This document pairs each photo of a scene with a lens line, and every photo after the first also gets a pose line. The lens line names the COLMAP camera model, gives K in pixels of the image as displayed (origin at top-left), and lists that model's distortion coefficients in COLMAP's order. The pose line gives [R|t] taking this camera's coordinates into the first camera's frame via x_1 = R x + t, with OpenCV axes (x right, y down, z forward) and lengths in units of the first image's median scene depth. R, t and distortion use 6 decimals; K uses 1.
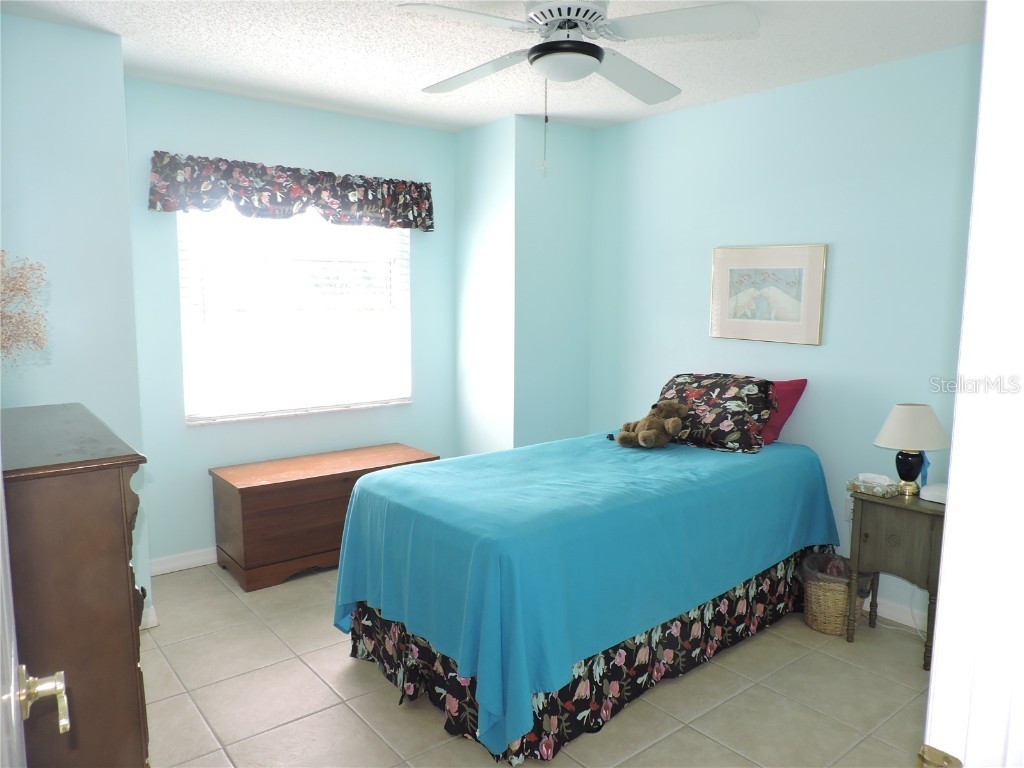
lens RADIAL K [[728.5, 0, 513.6], [0, 728.5, 386.8], [0, 0, 1]] dist [-0.022242, -0.002792]
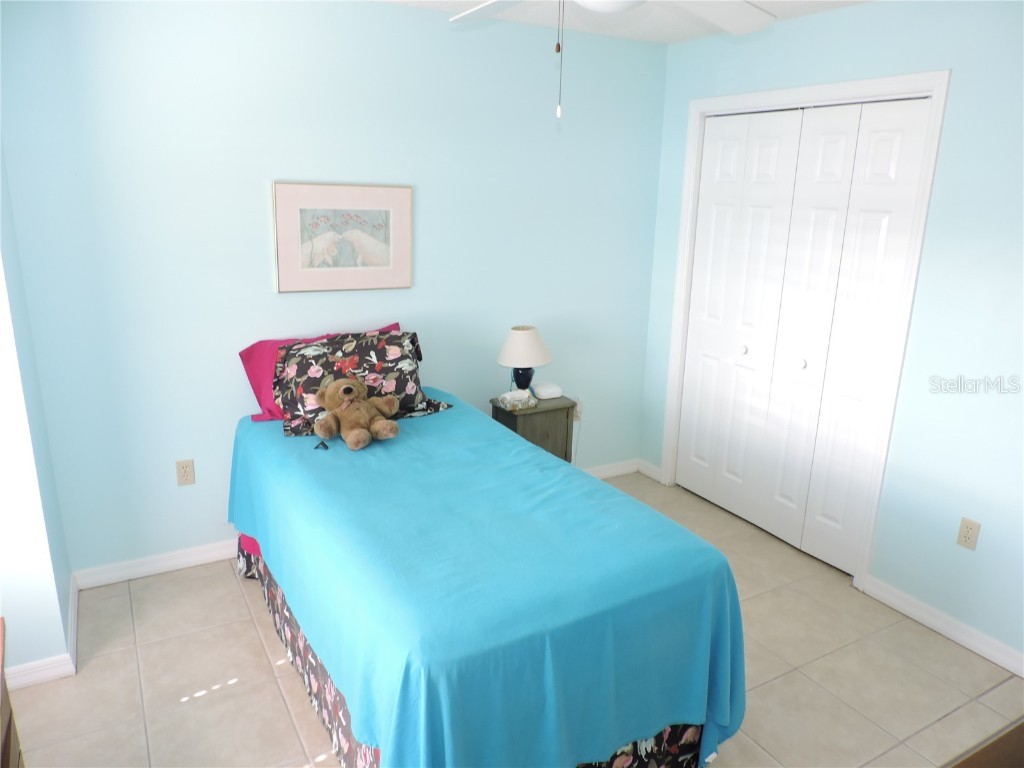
lens RADIAL K [[728.5, 0, 514.2], [0, 728.5, 378.9], [0, 0, 1]] dist [-0.022242, -0.002792]
pose [[0.147856, -0.256685, 0.955119, -0.532311], [0.101047, 0.964600, 0.243591, -0.159030], [-0.983833, 0.060495, 0.168559, 0.660049]]
